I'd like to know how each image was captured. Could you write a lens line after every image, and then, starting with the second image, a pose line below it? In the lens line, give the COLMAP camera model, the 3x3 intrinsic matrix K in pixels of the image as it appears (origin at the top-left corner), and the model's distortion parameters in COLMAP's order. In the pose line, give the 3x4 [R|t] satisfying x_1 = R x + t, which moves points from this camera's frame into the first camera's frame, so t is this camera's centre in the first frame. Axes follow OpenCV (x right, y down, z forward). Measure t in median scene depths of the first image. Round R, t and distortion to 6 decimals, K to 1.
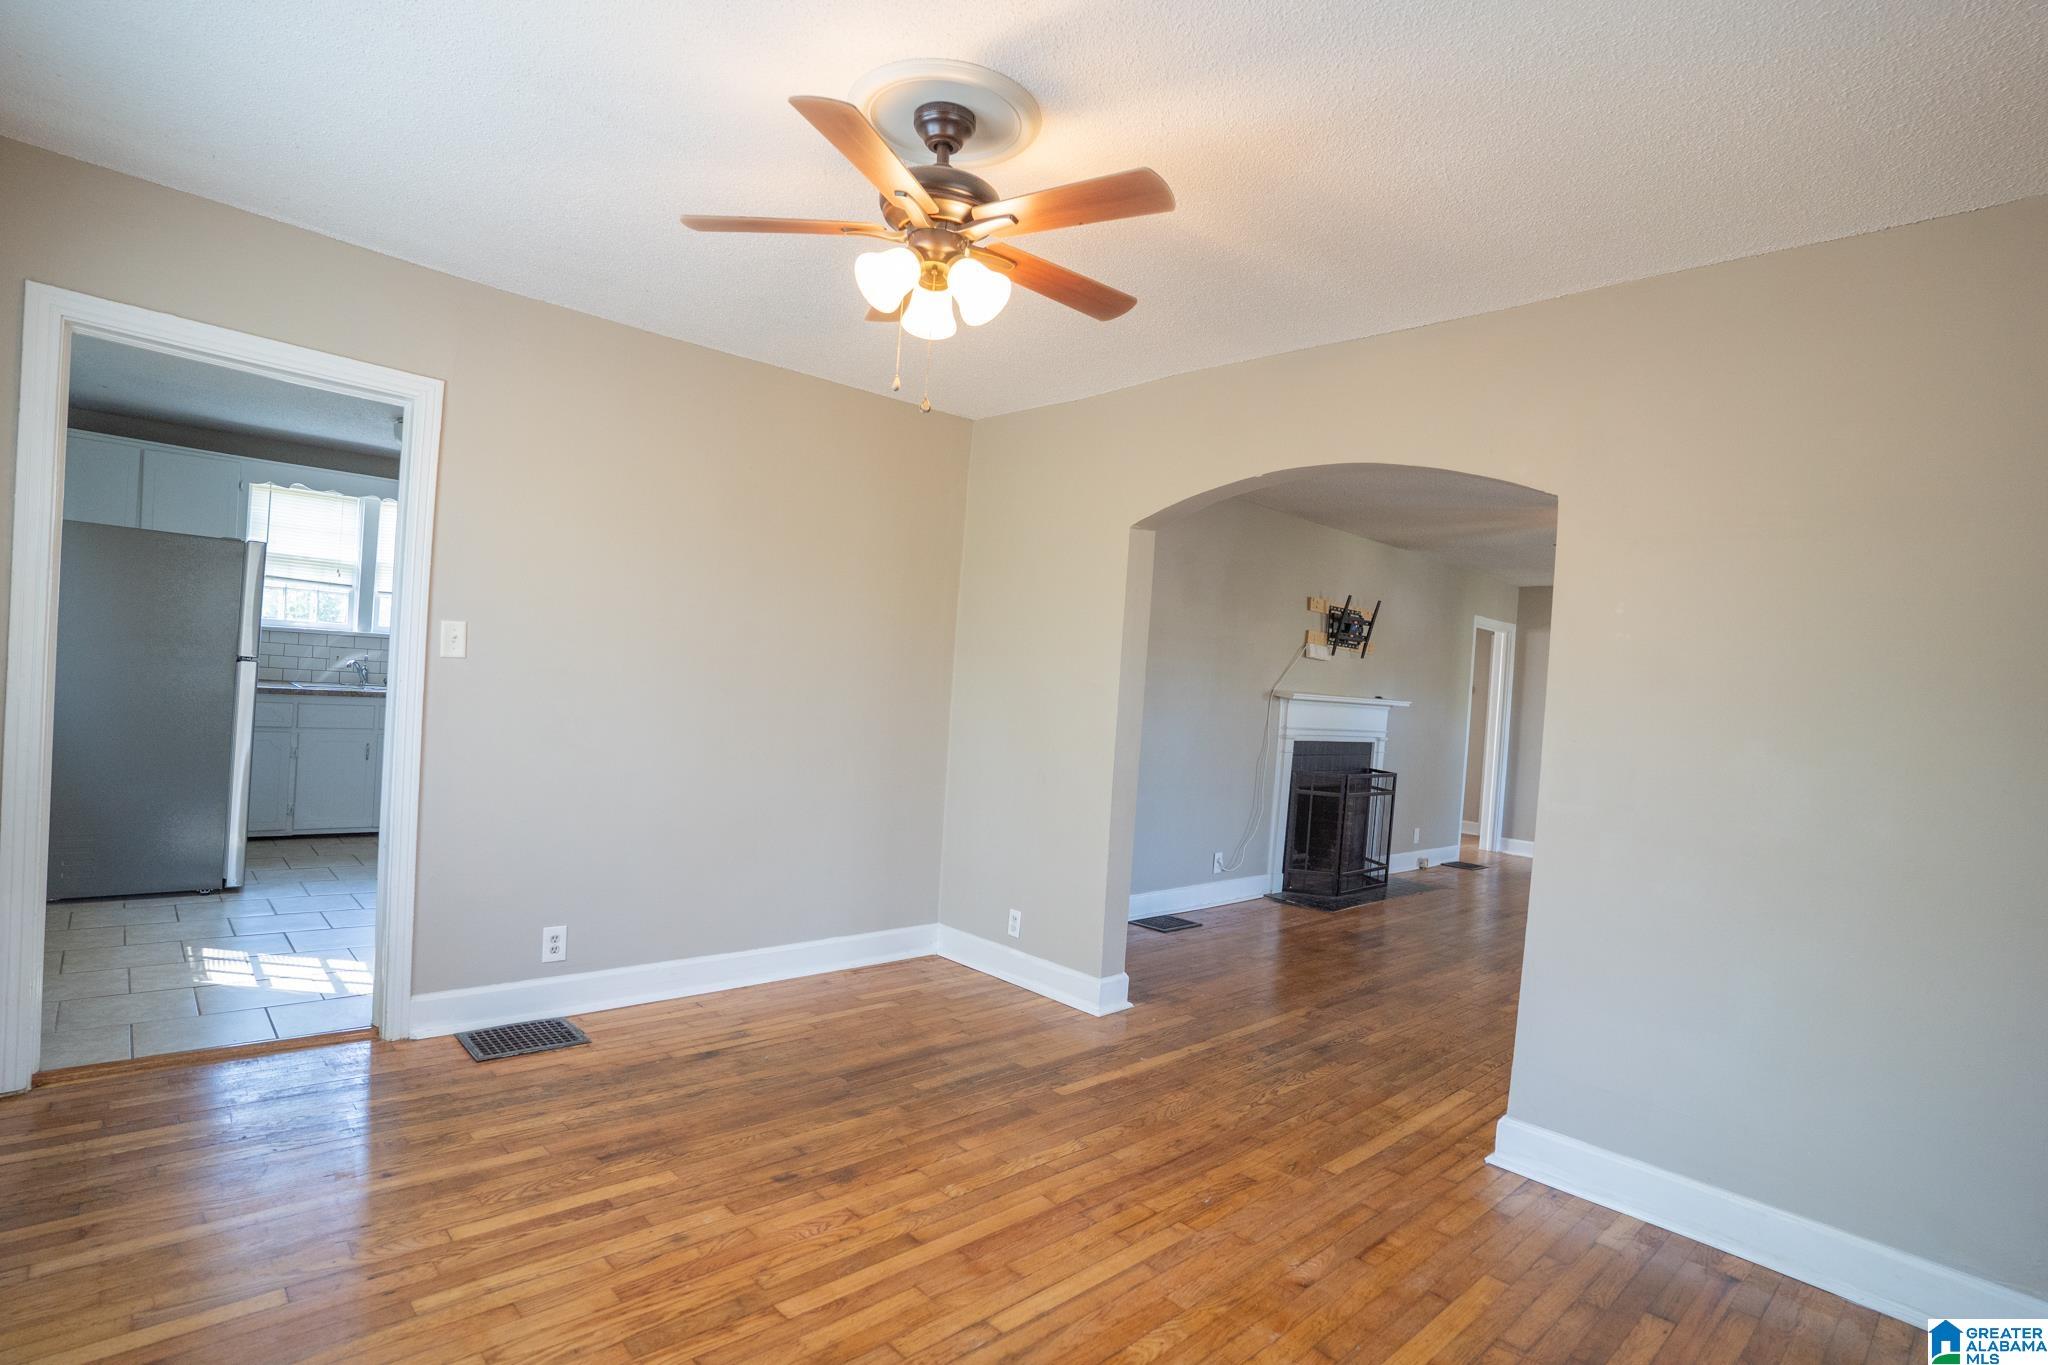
lens RADIAL K [[1014.4, 0, 1028.2], [0, 1014.4, 692.1], [0, 0, 1]] dist [-0.073566, 0.037208]
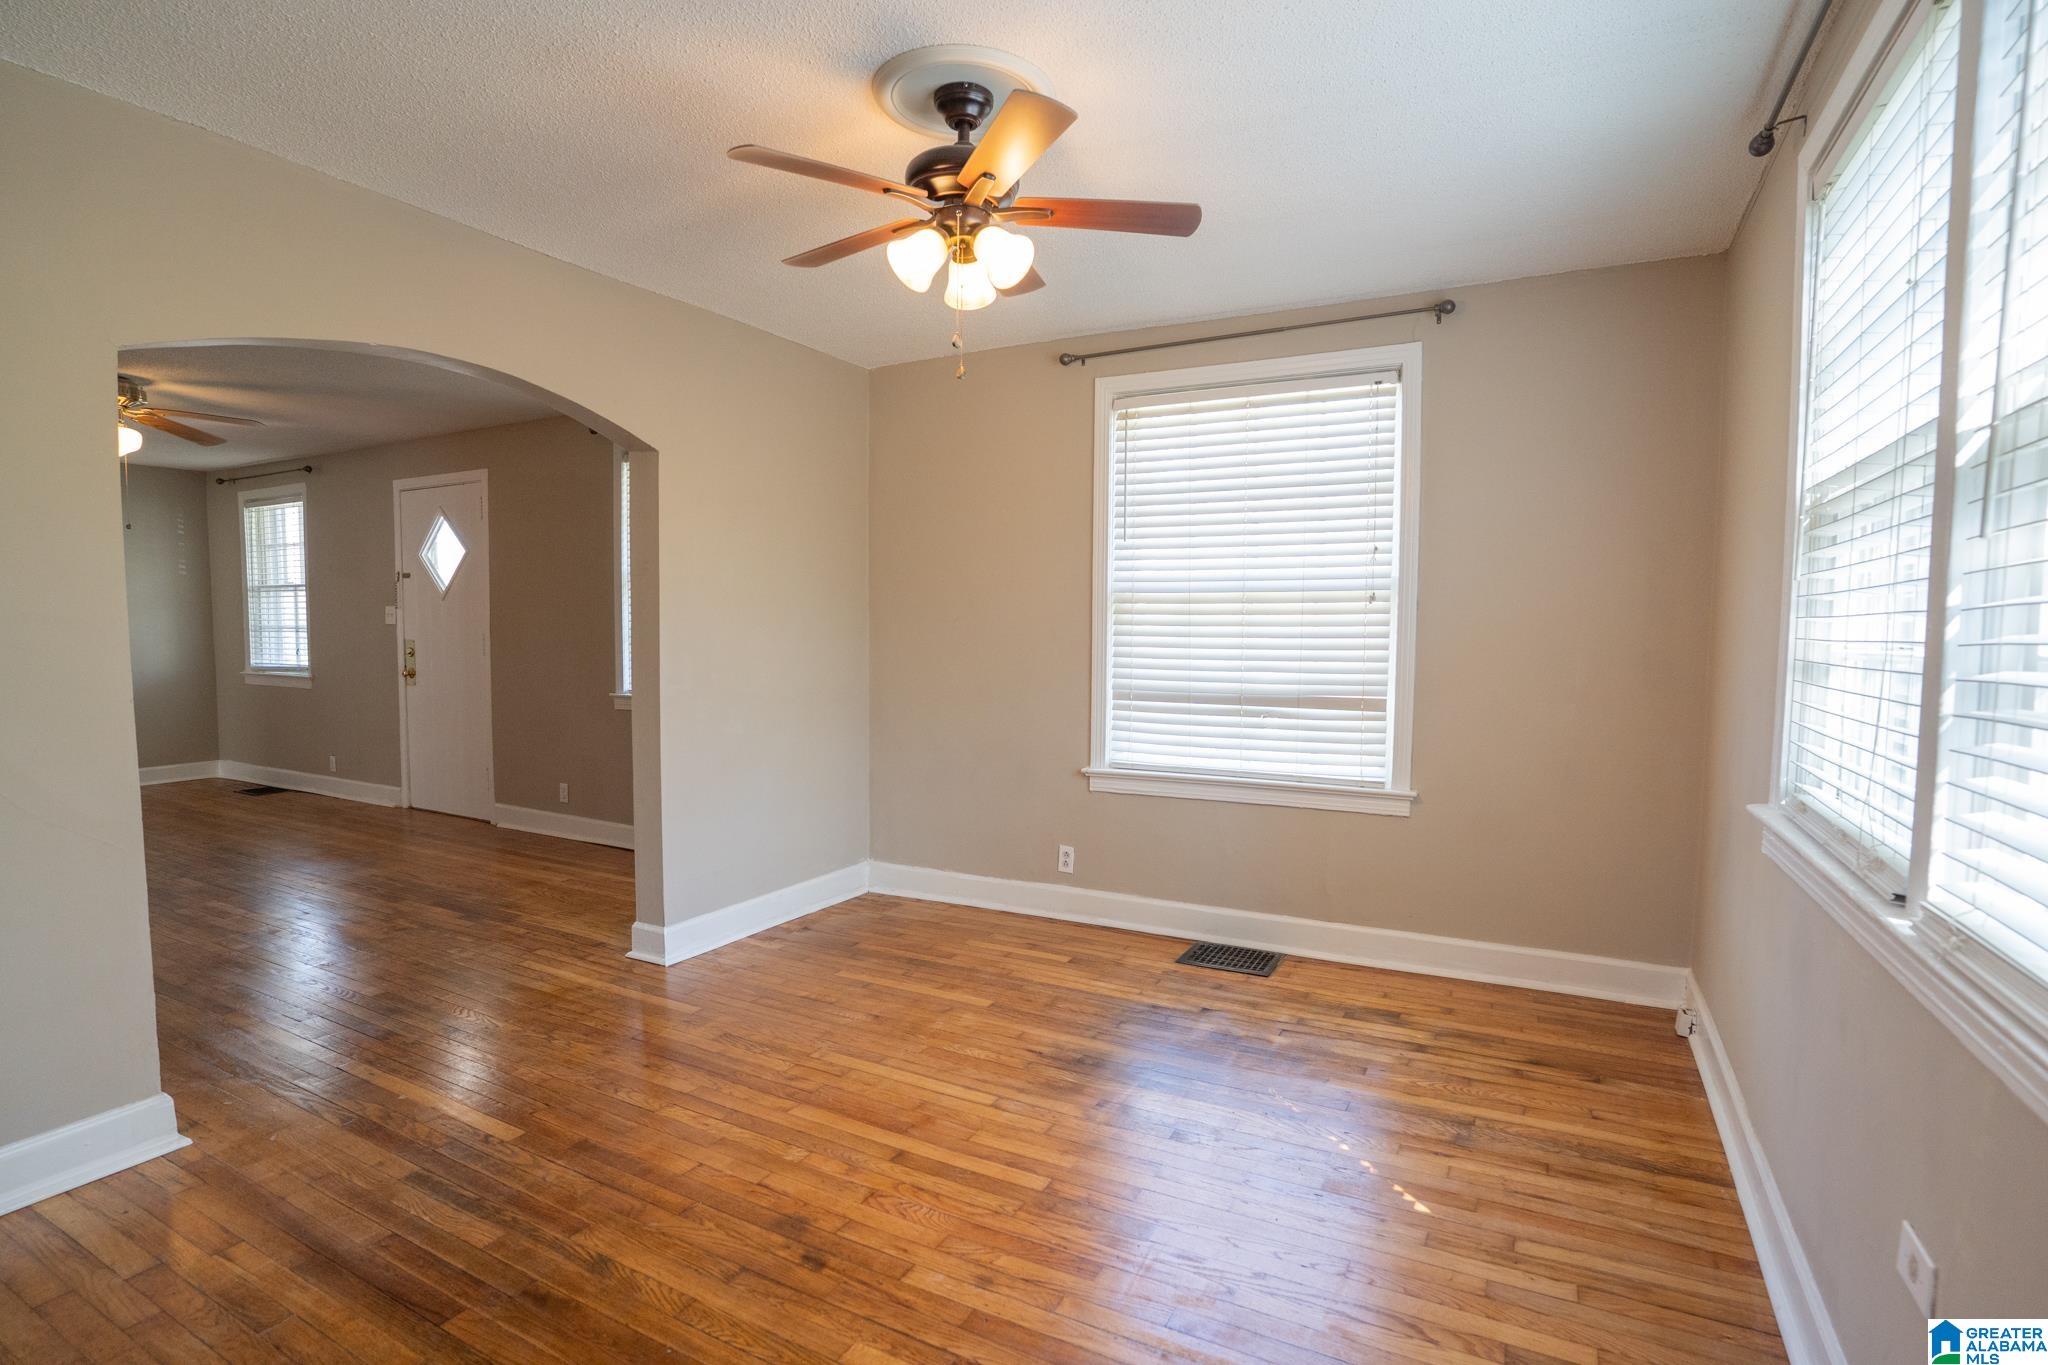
lens RADIAL K [[1007.5, 0, 1025.9], [0, 1007.5, 688.8], [0, 0, 1]] dist [-0.077992, 0.035499]
pose [[-0.314203, -0.128106, 0.940673, -0.392622], [-0.016477, 0.991440, 0.129516, -0.029098], [-0.949213, 0.025194, -0.313625, 0.430011]]
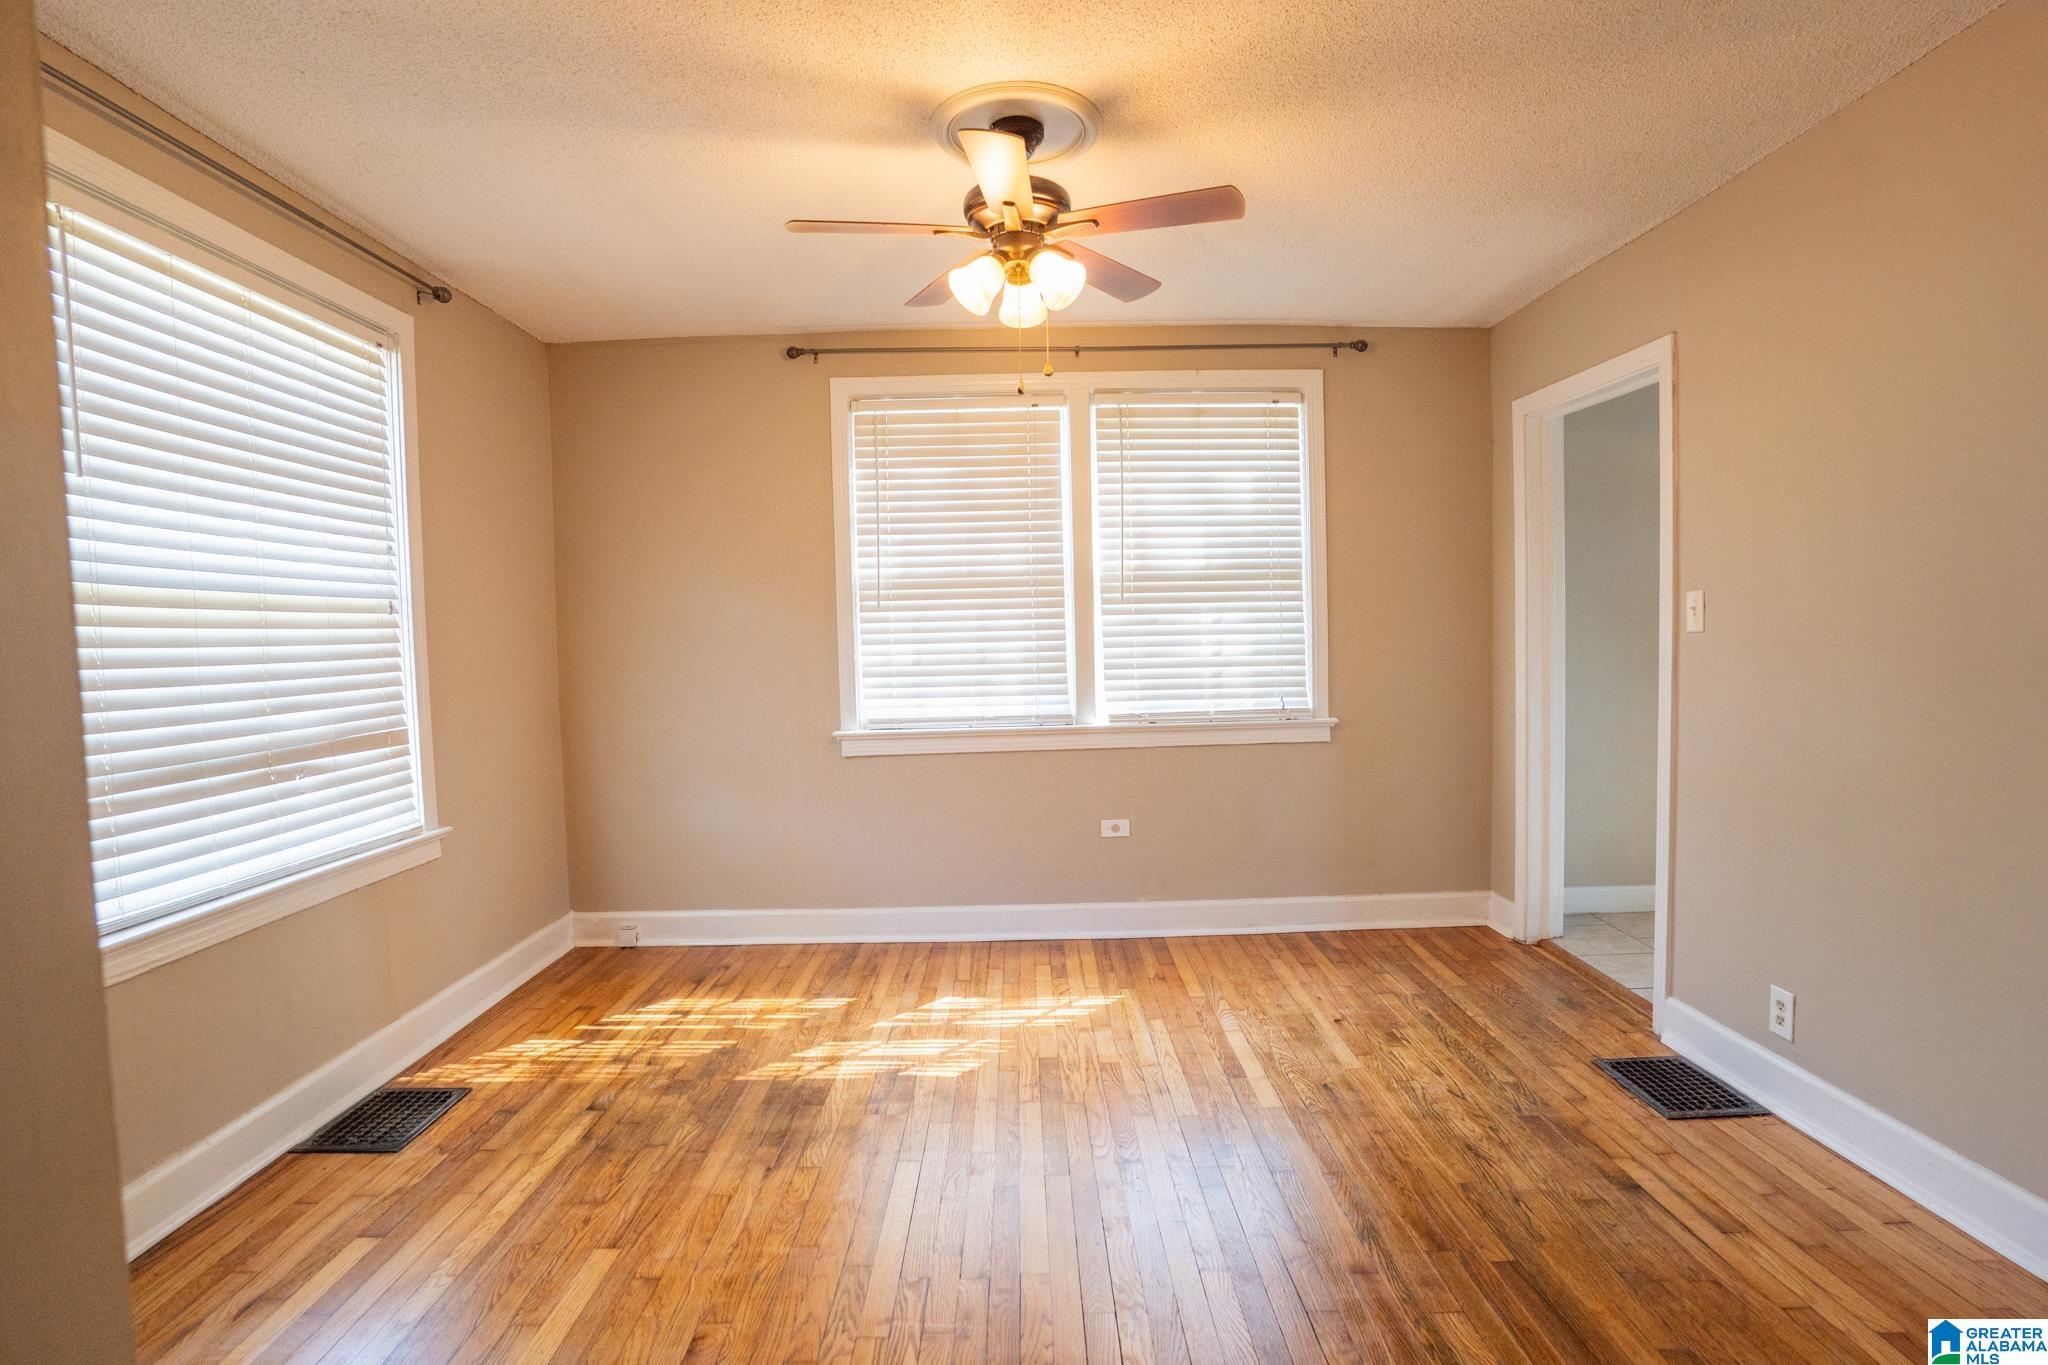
lens RADIAL K [[1004.7, 0, 1030.6], [0, 1004.7, 691.7], [0, 0, 1]] dist [-0.075948, 0.034756]
pose [[-0.673922, -0.016444, -0.738620, 0.240722], [-0.034266, 0.999372, 0.009015, 0.016147], [0.738008, 0.031385, -0.674062, 0.597556]]
